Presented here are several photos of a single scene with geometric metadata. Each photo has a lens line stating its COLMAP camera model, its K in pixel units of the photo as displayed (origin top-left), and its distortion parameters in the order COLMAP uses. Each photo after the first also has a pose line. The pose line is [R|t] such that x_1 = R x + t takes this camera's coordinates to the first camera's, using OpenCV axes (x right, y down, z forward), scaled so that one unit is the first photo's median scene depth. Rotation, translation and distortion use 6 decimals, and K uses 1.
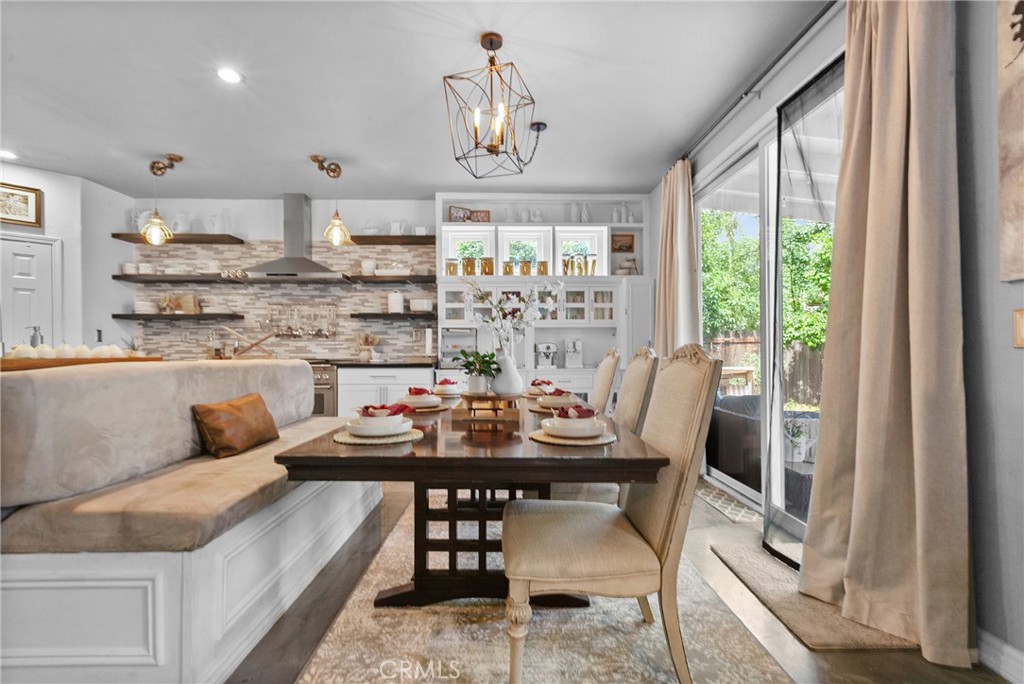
lens RADIAL K [[465.7, 0, 512.0], [0, 465.7, 342.0], [0, 0, 1]] dist [-0.000914, -0.000143]
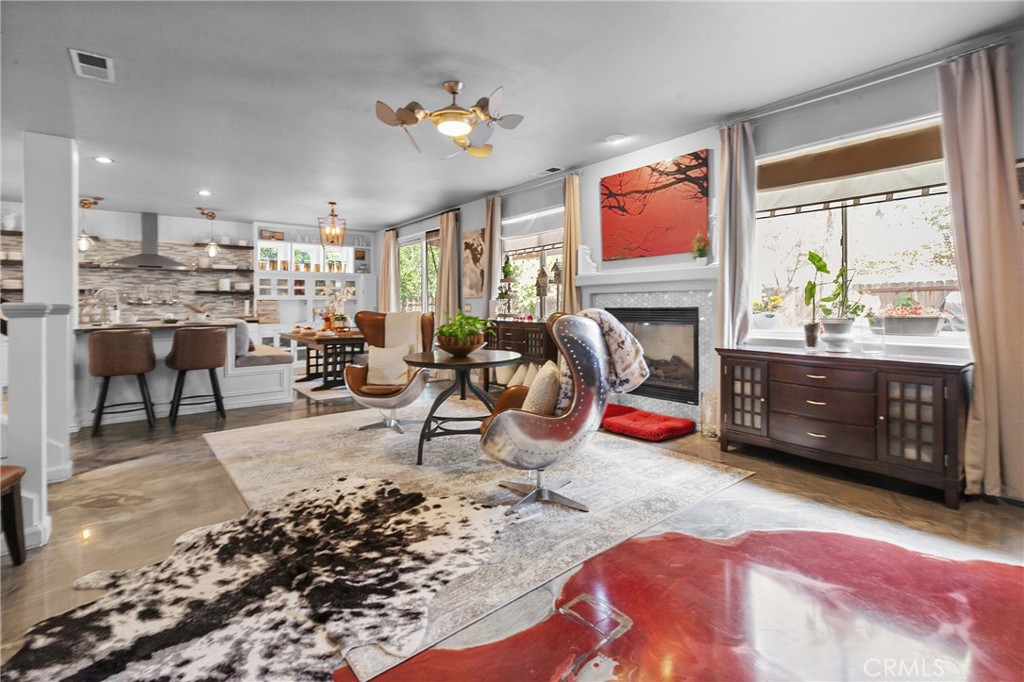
lens RADIAL K [[477.8, 0, 517.2], [0, 477.8, 301.5], [0, 0, 1]] dist [-0.001297, -0.000429]
pose [[0.797690, 0.002393, 0.603063, -0.436255], [-0.004922, 0.999985, 0.002542, -0.032471], [-0.603048, -0.004996, 0.797689, -0.970633]]
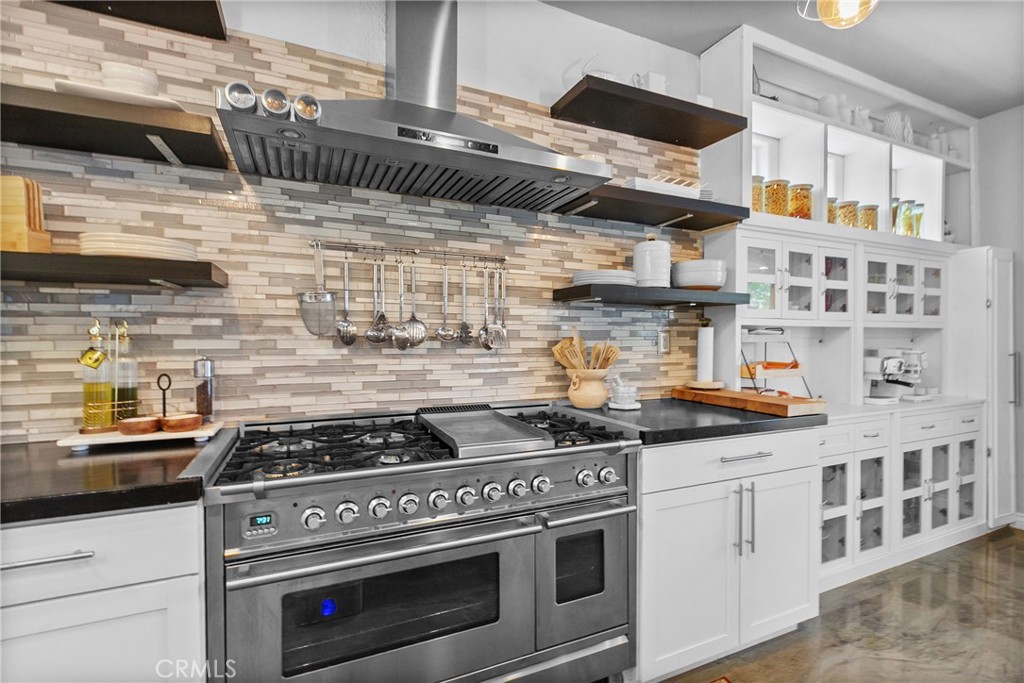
lens RADIAL K [[465.7, 0, 512.0], [0, 465.7, 341.5], [0, 0, 1]] dist [-0.000914, -0.000143]
pose [[0.921456, 0.000621, 0.388482, -0.523584], [-0.003461, 0.999972, 0.006611, -0.016155], [-0.388468, -0.007436, 0.921432, 0.647084]]
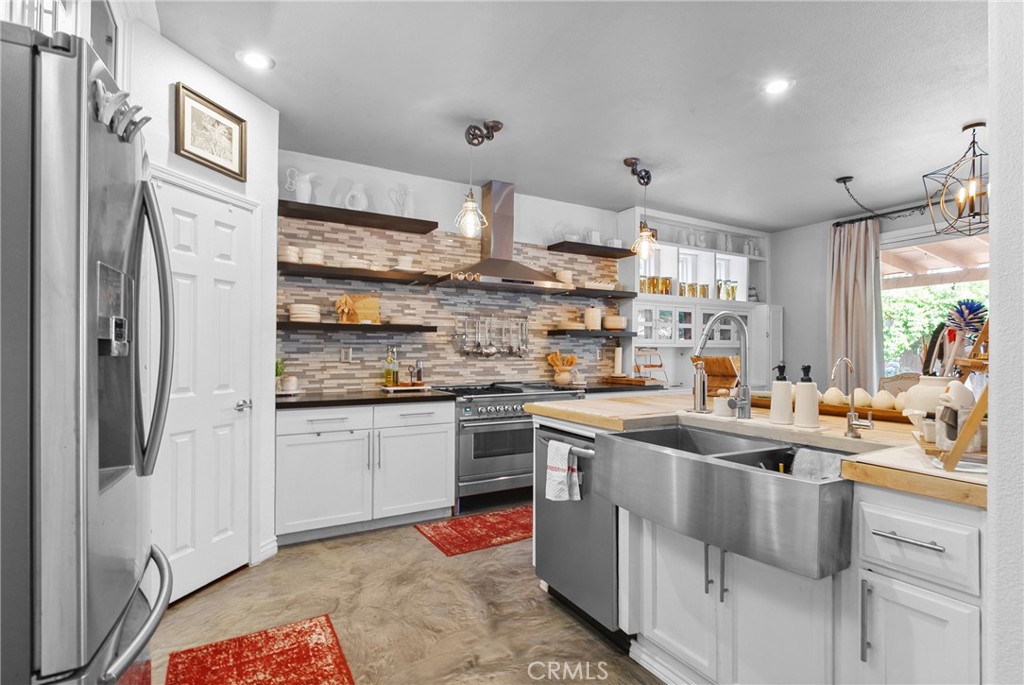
lens RADIAL K [[502.1, 0, 512.0], [0, 502.1, 342.5], [0, 0, 1]] dist [-0.002327, -0.000144]
pose [[0.878633, 0.013737, 0.477299, -0.845055], [-0.012787, 0.999905, -0.005239, -0.029837], [-0.477326, -0.001500, 0.878725, 0.205891]]
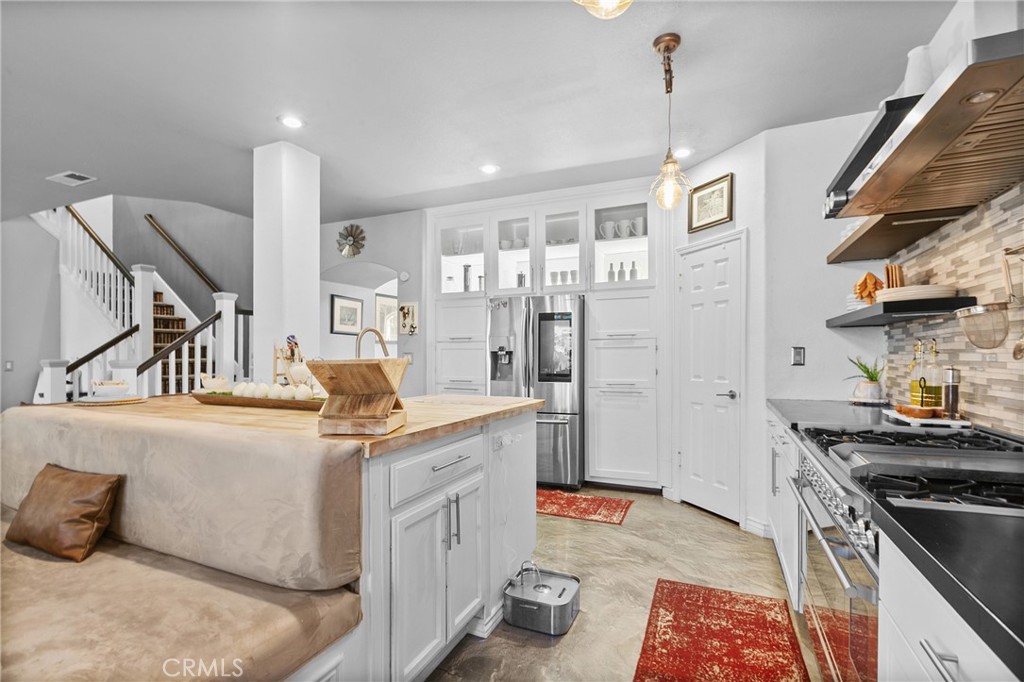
lens RADIAL K [[502.1, 0, 512.0], [0, 502.1, 341.0], [0, 0, 1]] dist [-0.002327, -0.000144]
pose [[-0.427496, -0.022651, -0.903734, -0.075792], [0.014250, 0.999393, -0.031790, -0.017317], [0.903905, -0.026468, -0.426913, 0.851718]]
